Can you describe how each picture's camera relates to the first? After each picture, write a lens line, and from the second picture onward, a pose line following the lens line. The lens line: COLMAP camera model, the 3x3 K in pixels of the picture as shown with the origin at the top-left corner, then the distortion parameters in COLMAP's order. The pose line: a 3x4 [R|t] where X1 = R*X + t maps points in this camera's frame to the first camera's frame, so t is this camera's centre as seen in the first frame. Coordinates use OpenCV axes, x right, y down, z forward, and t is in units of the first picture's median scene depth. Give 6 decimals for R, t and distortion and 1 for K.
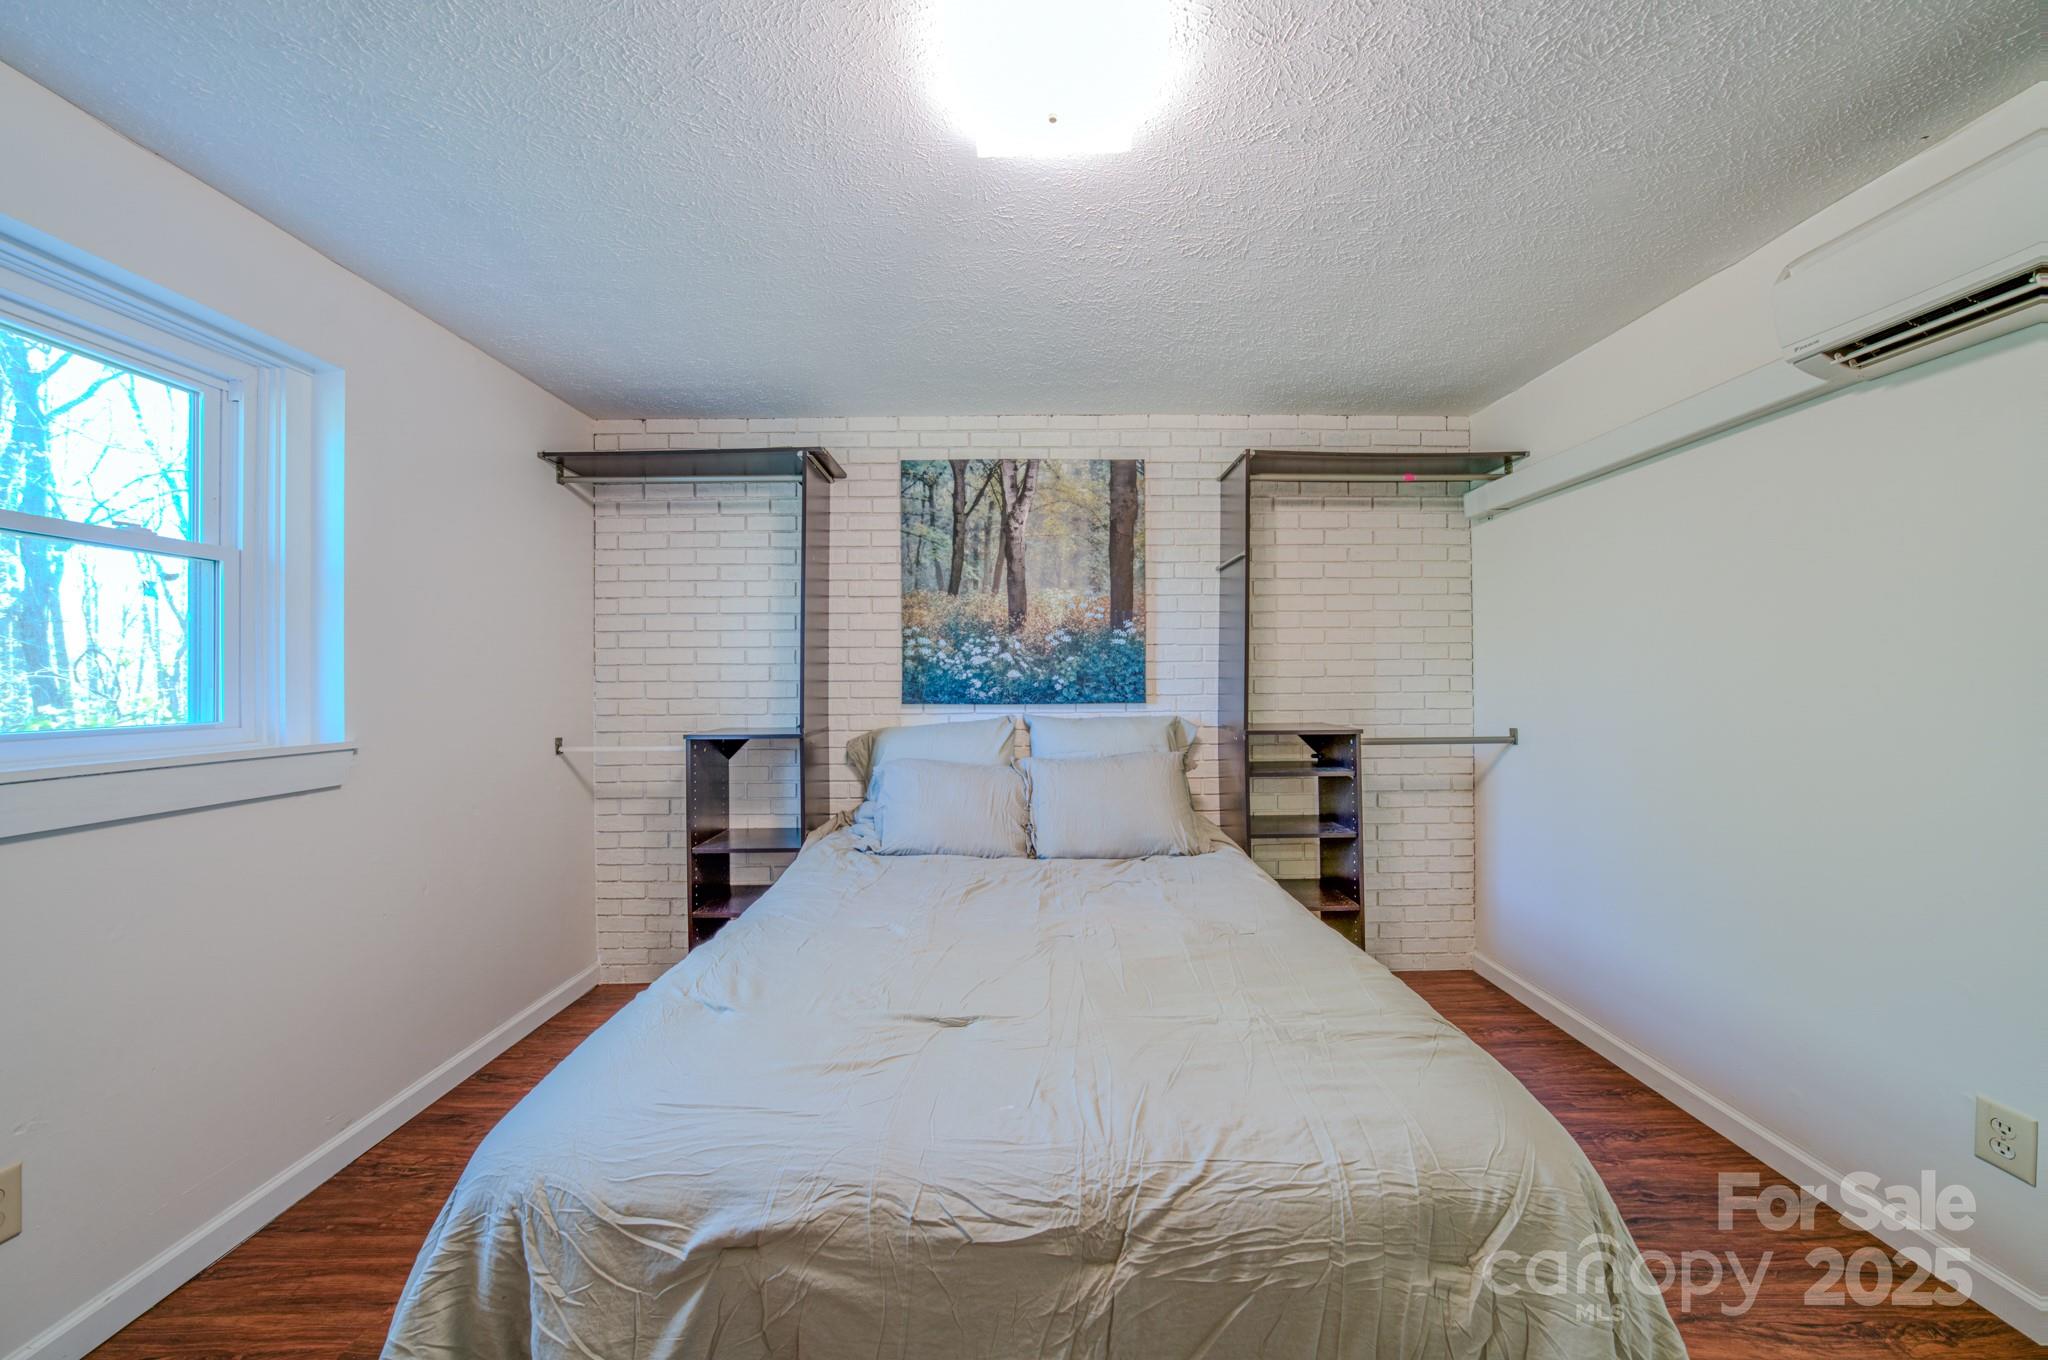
lens RADIAL K [[706.6, 0, 1027.9], [0, 706.6, 677.1], [0, 0, 1]] dist [-0.027702, 0.005053]
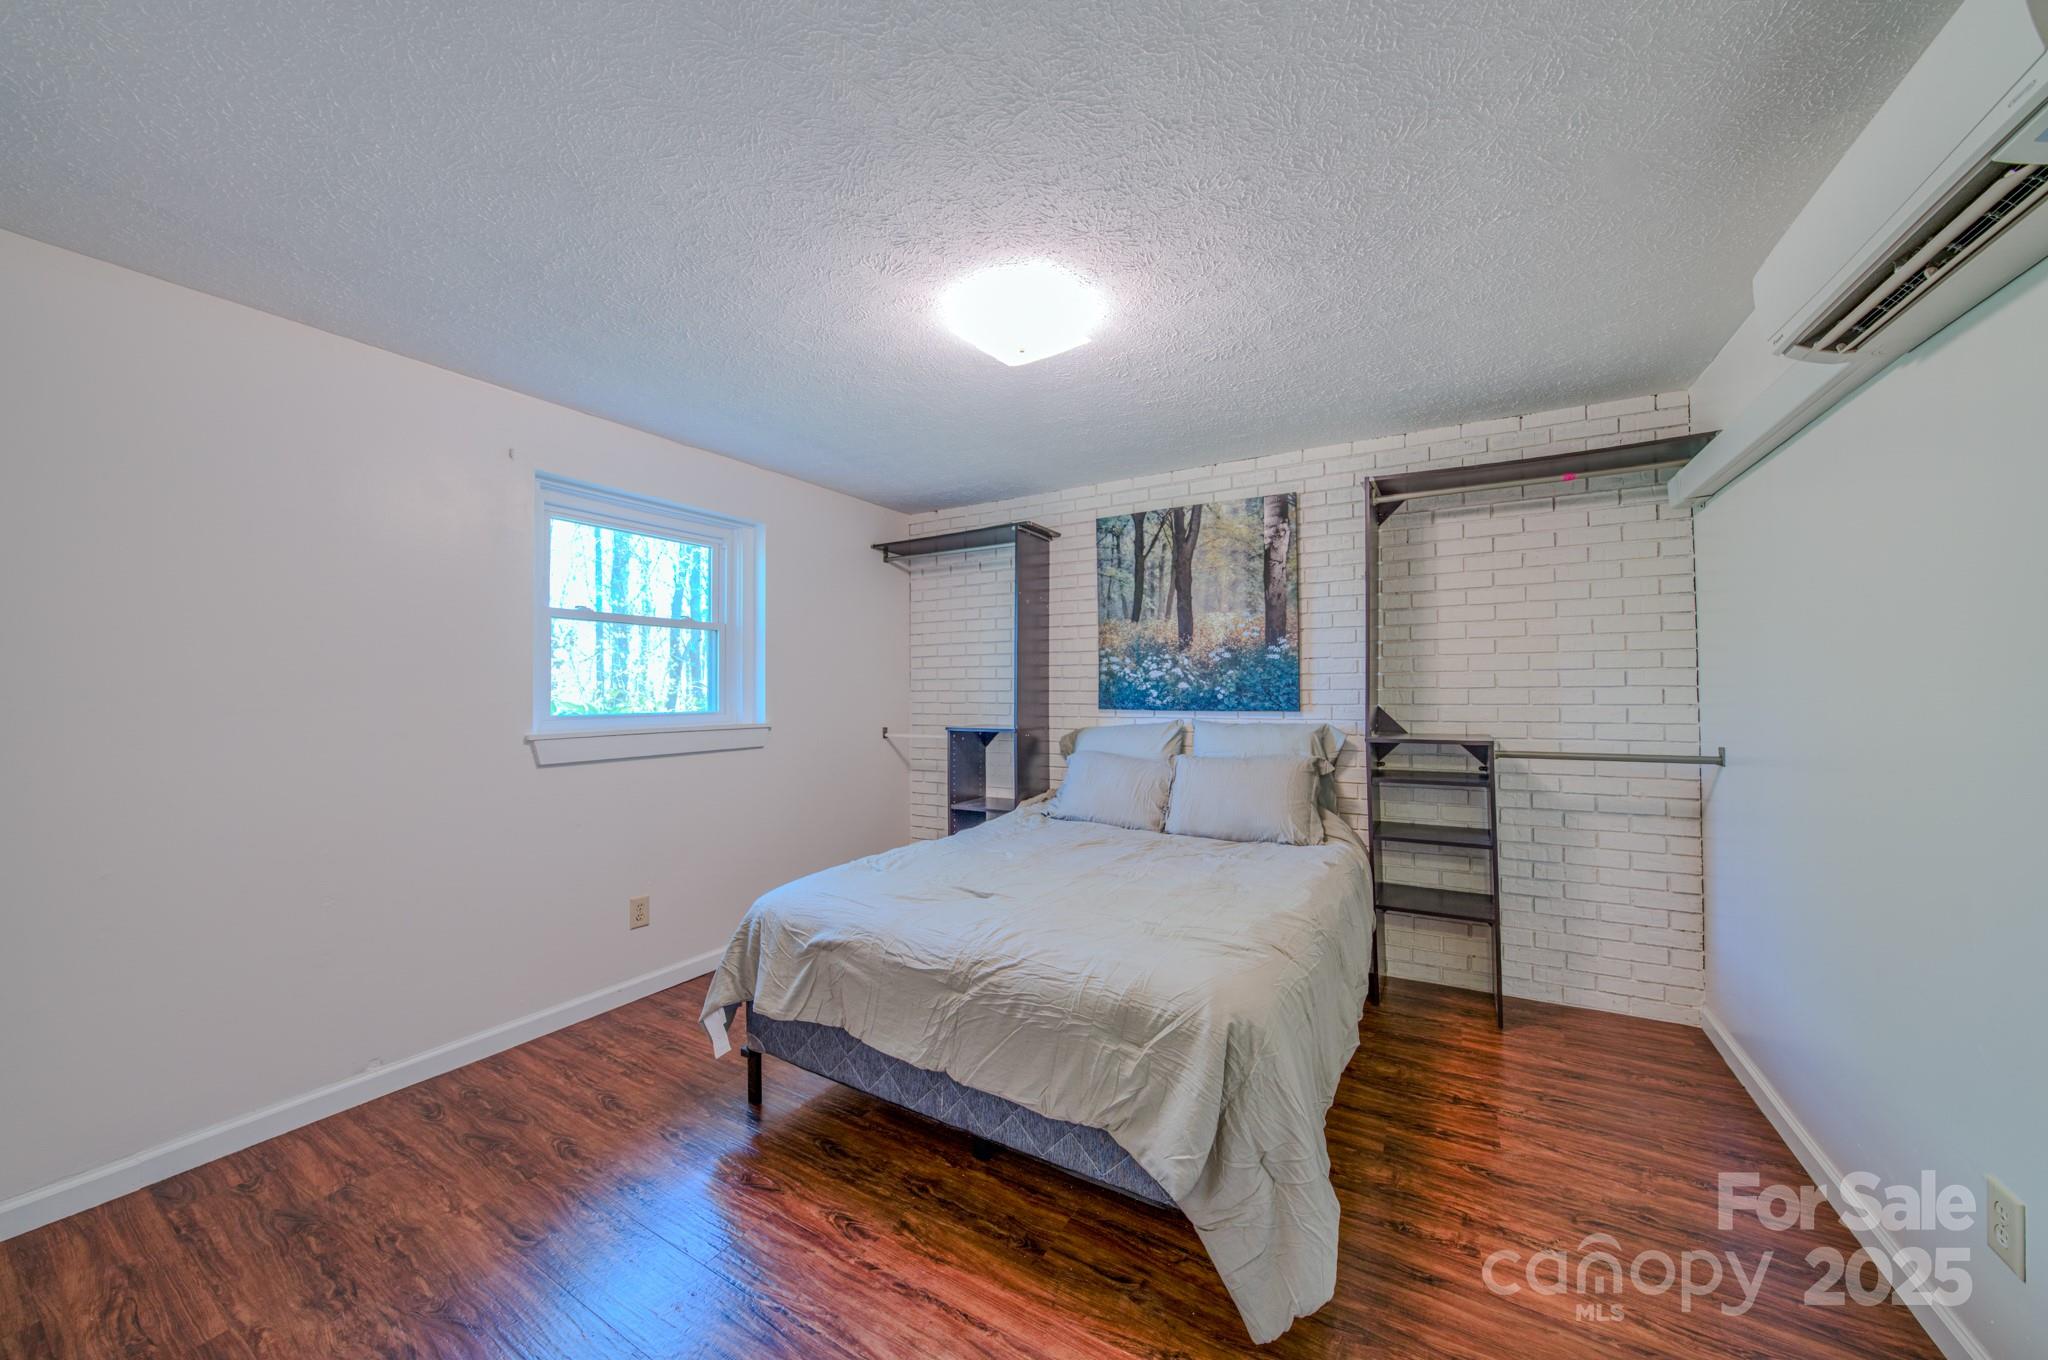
lens RADIAL K [[716.6, 0, 1024.0], [0, 716.6, 680.0], [0, 0, 1]] dist [-0.028804, 0.005167]
pose [[0.855576, -0.005263, -0.517651, 0.377890], [0.000096, 0.999950, -0.010007, -0.001449], [0.517677, 0.008512, 0.855534, -0.178861]]
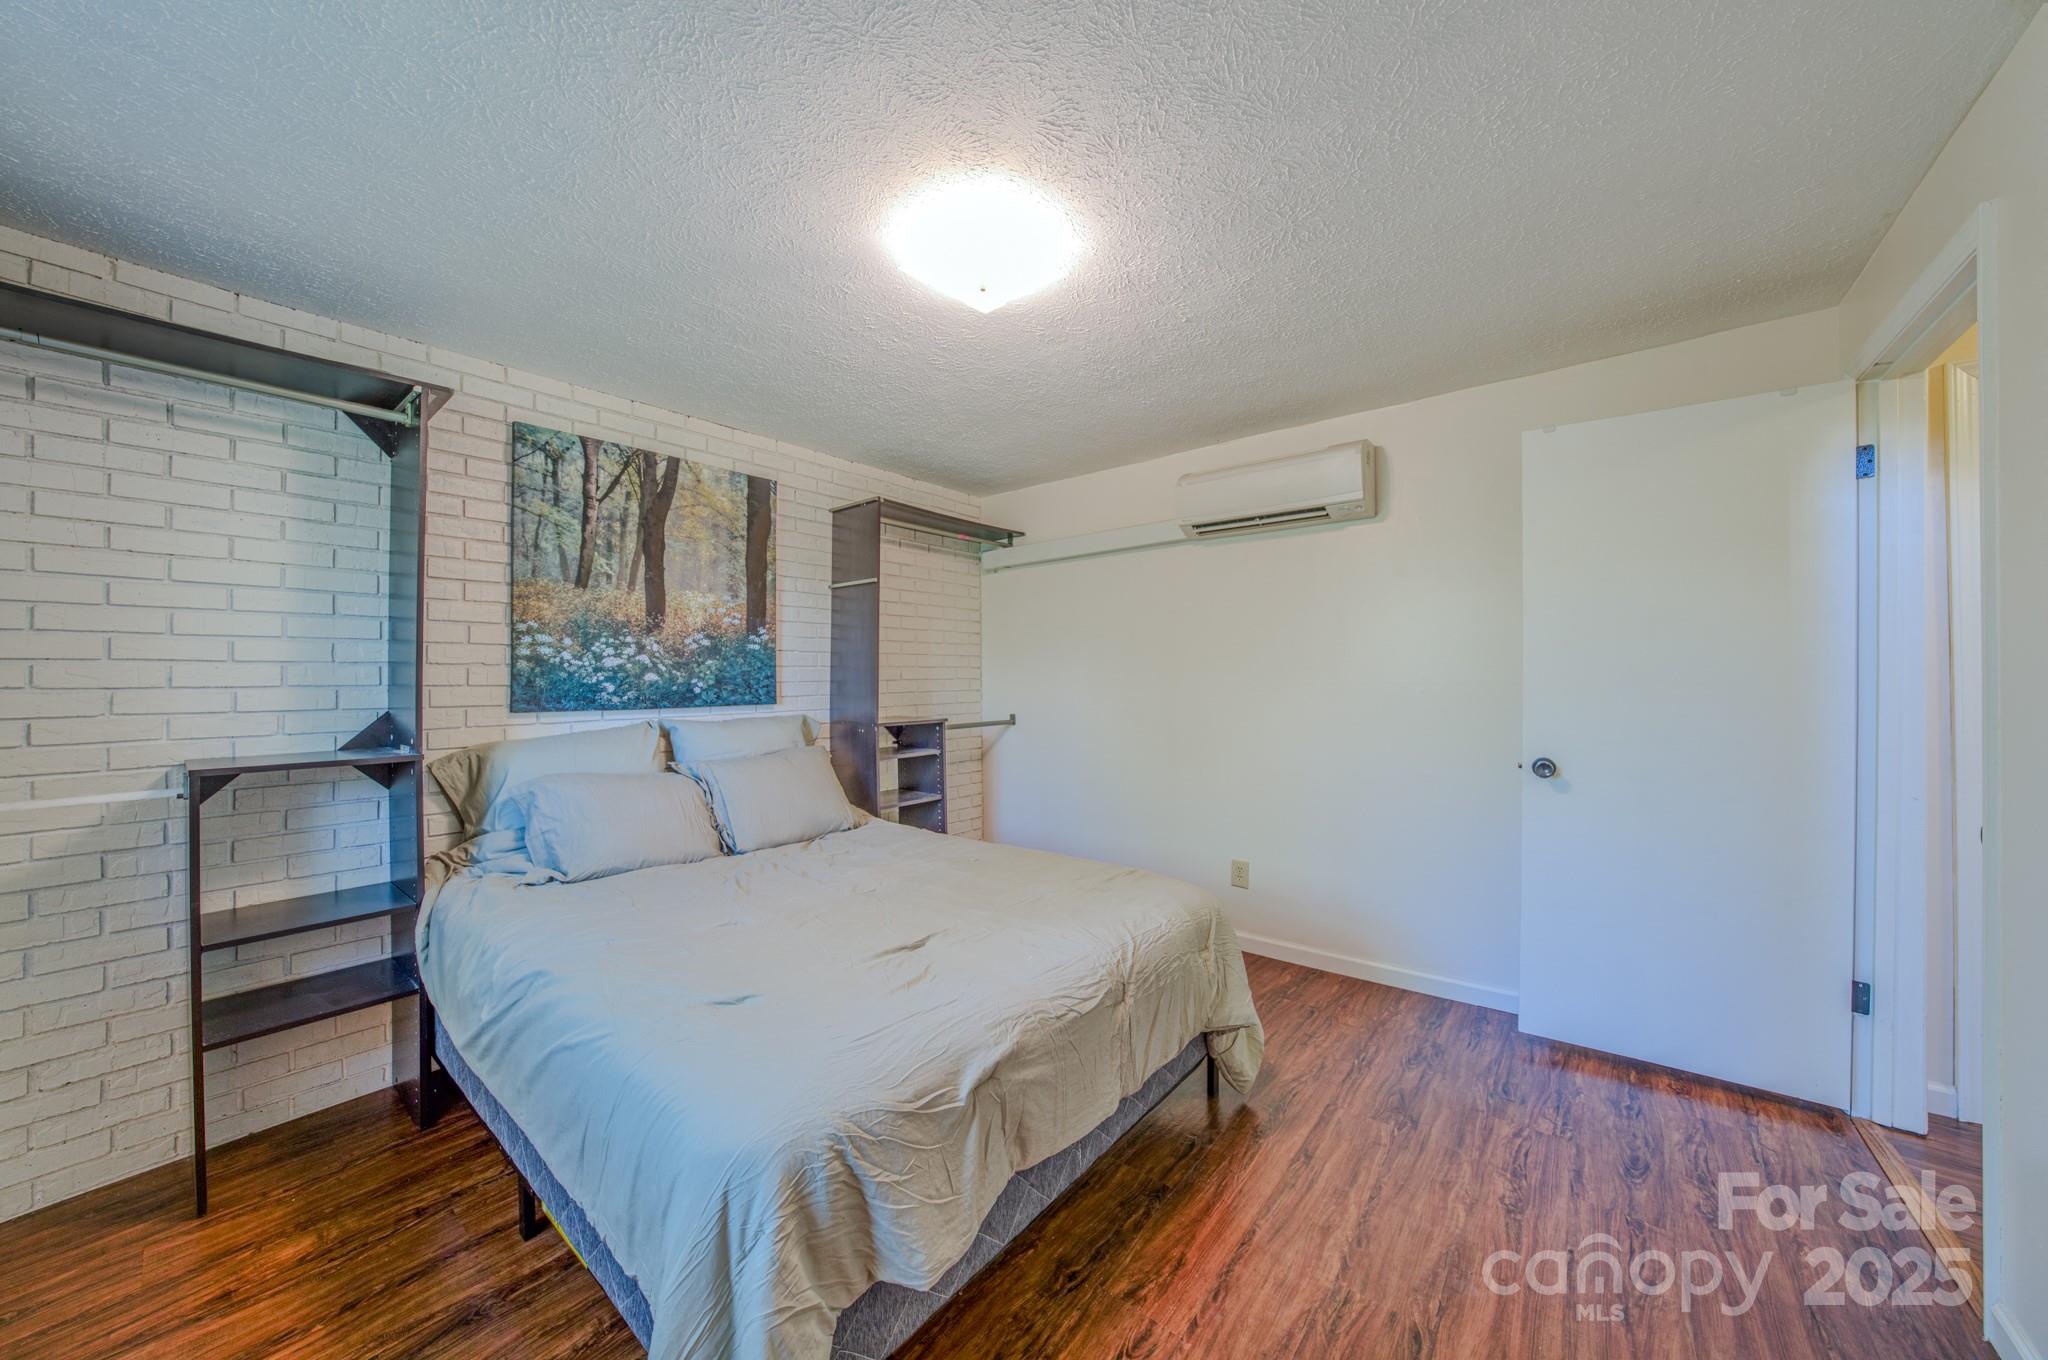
lens RADIAL K [[706.6, 0, 1027.9], [0, 706.6, 677.1], [0, 0, 1]] dist [-0.027702, 0.005053]
pose [[0.636511, 0.002874, 0.771262, -0.426392], [0.002880, 0.999977, -0.006104, 0.002874], [-0.771262, 0.006107, 0.636489, 0.006246]]
